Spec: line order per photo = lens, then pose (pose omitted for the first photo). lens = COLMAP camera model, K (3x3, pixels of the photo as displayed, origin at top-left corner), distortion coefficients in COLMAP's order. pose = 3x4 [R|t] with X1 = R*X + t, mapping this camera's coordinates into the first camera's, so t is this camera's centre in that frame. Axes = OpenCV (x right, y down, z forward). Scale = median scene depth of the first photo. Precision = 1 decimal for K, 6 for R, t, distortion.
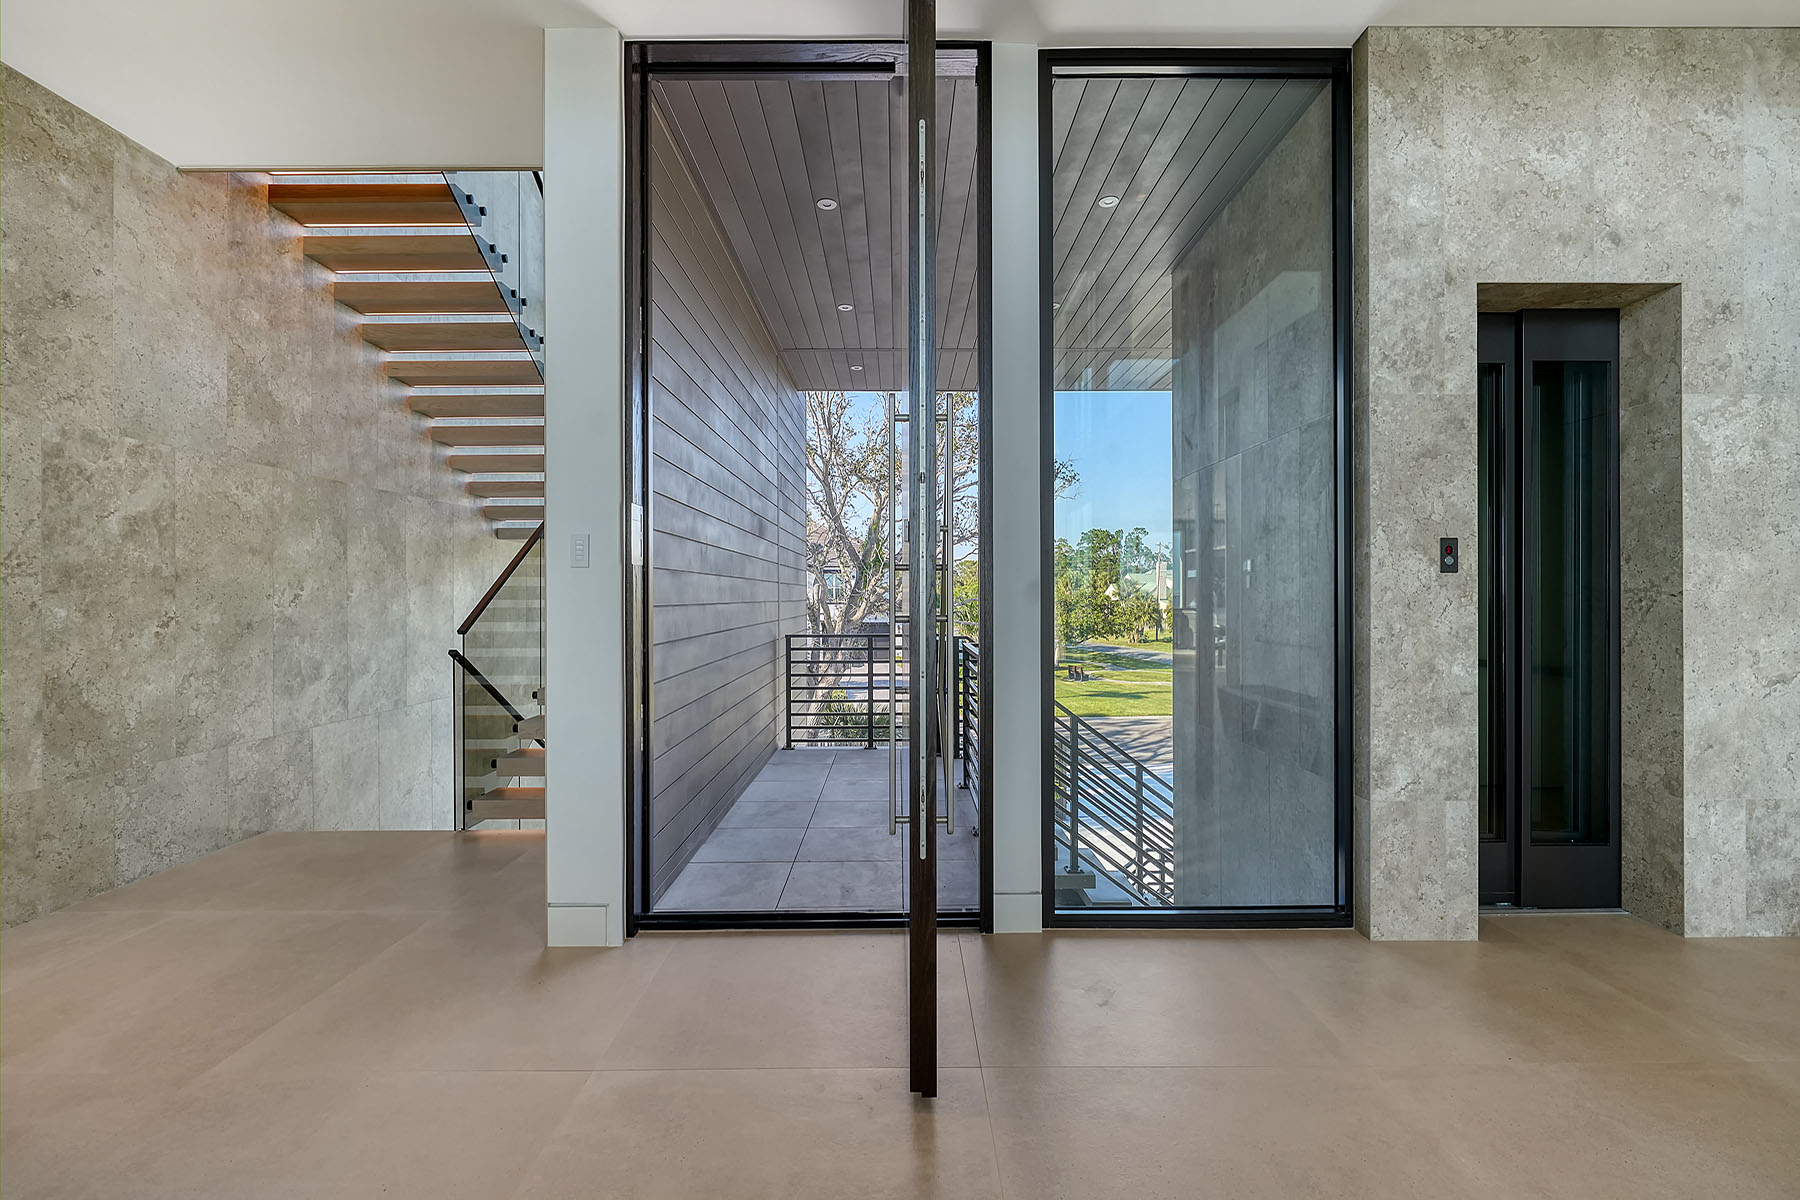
lens RADIAL K [[749.1, 0, 899.0], [0, 749.1, 595.0], [0, 0, 1]] dist [0.000925, -0.000467]
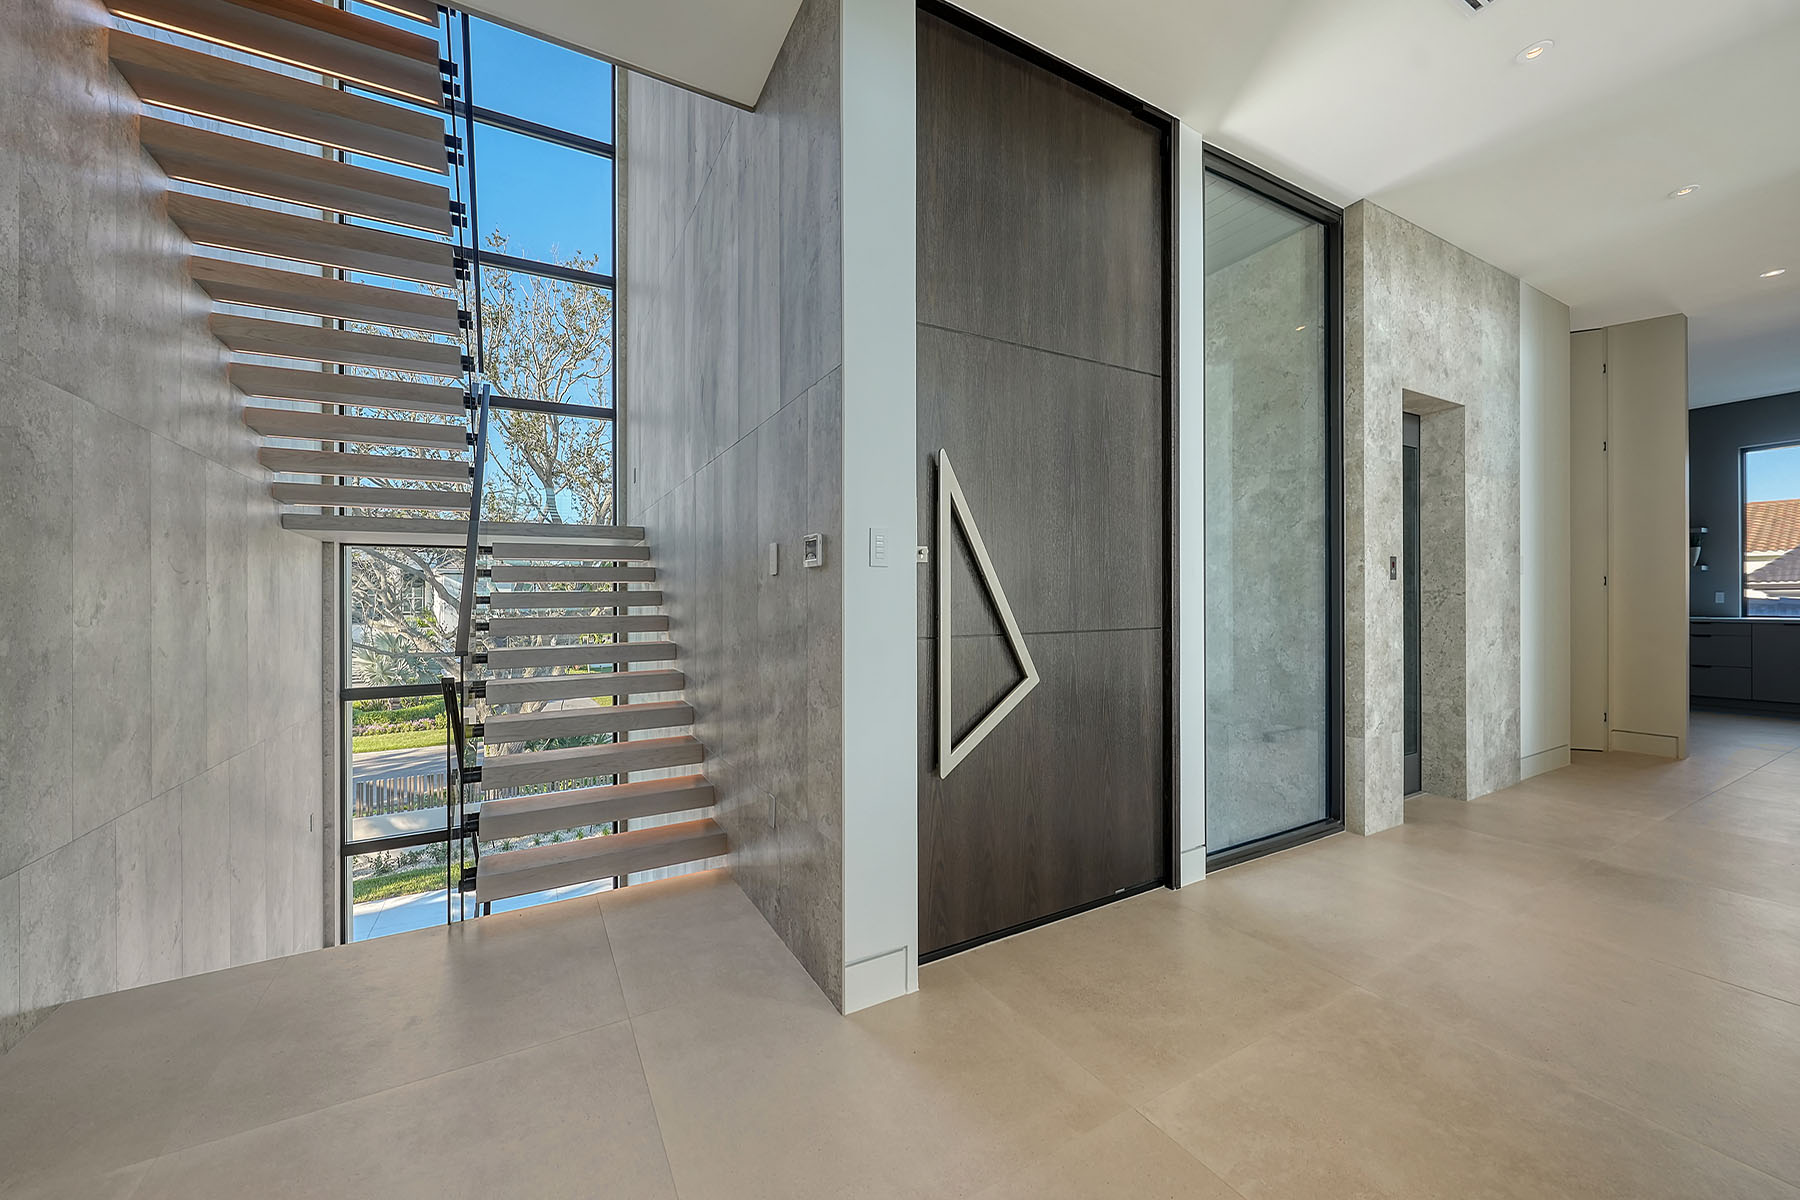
lens RADIAL K [[686.4, 0, 900.1], [0, 686.4, 600.2], [0, 0, 1]] dist [0.000075, 0.000127]
pose [[0.871731, -0.007775, 0.489923, -0.756830], [0.009104, 0.999959, -0.000331, 0.002032], [-0.489900, 0.004749, 0.871765, 0.278928]]
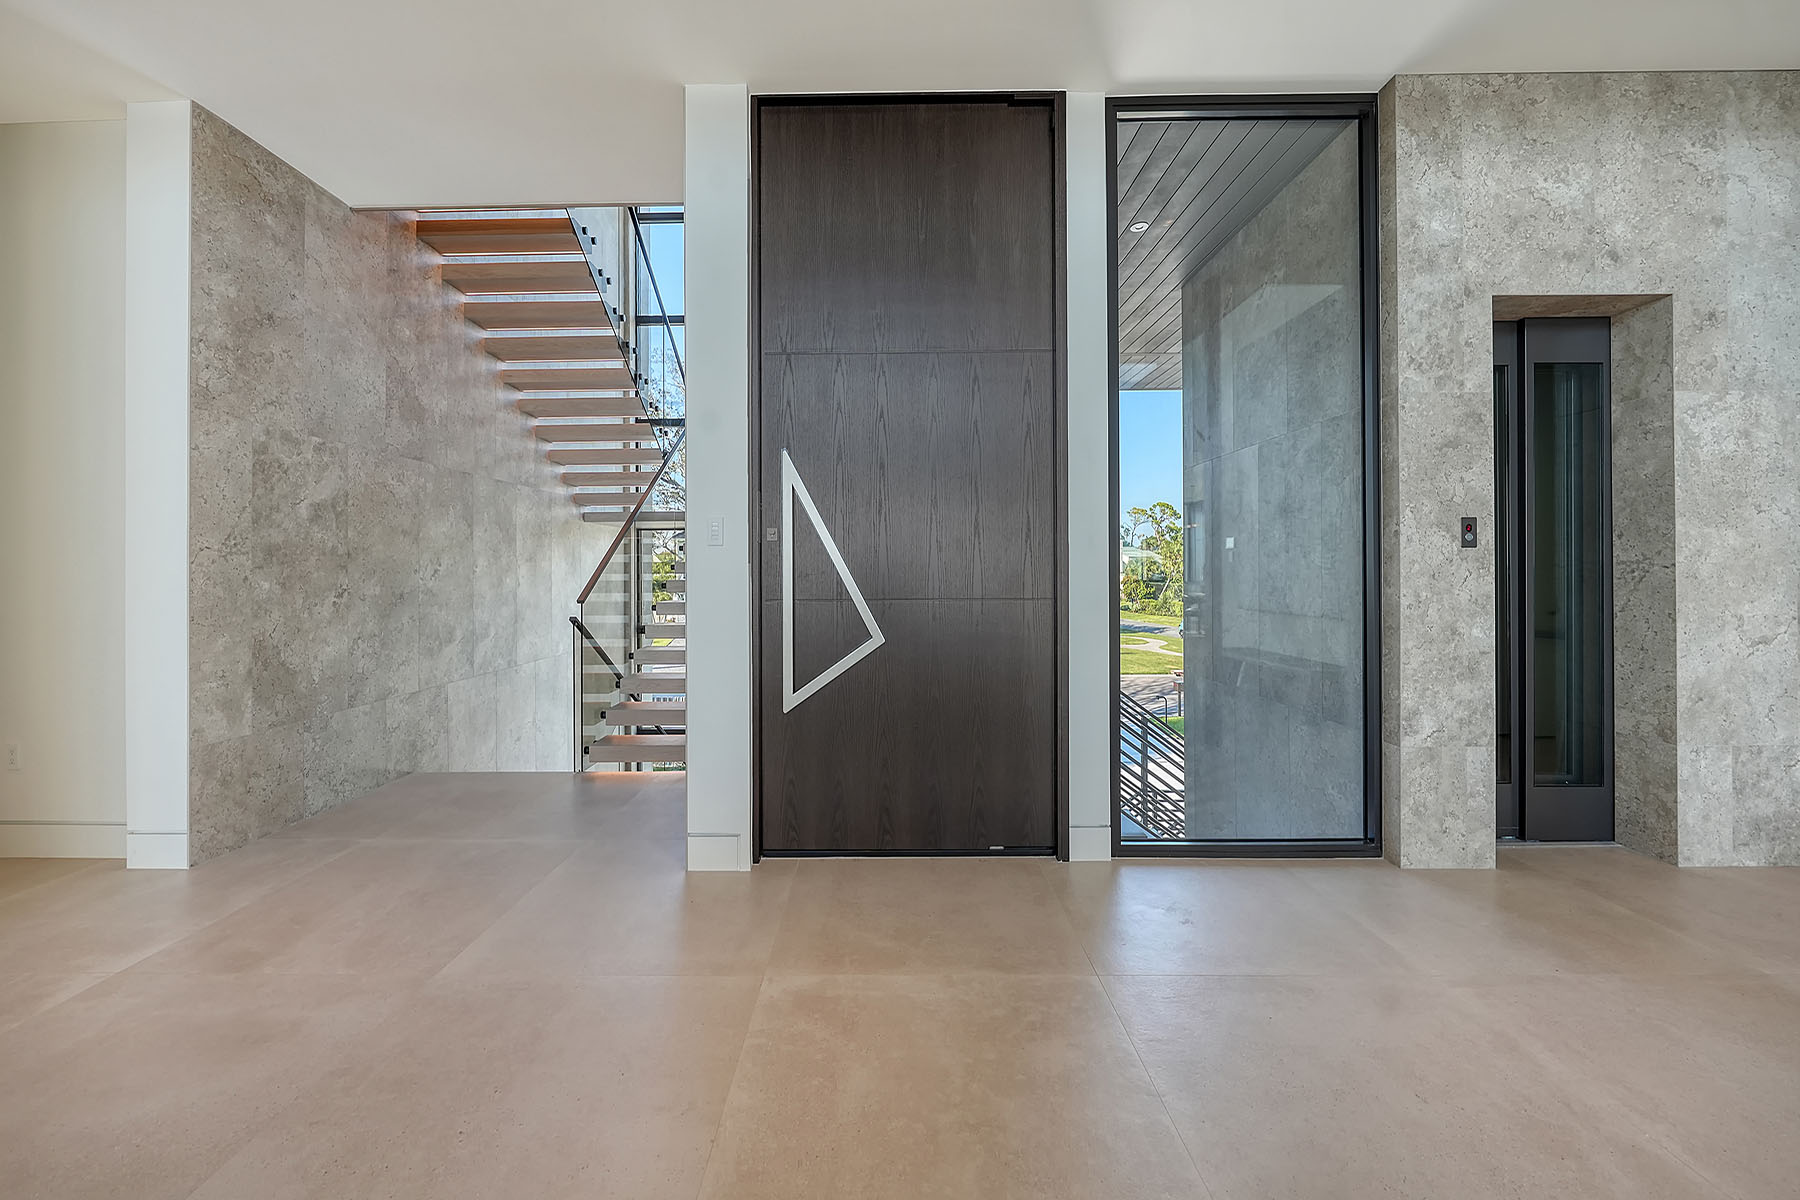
lens RADIAL K [[654.1, 0, 875.7], [0, 654.1, 567.1], [0, 0, 1]] dist [-0.002427, 0.000173]
pose [[0.999871, -0.002575, -0.015842, -0.152094], [0.002515, 0.999989, -0.003851, 0.001515], [0.015852, 0.003810, 0.999867, -0.013078]]
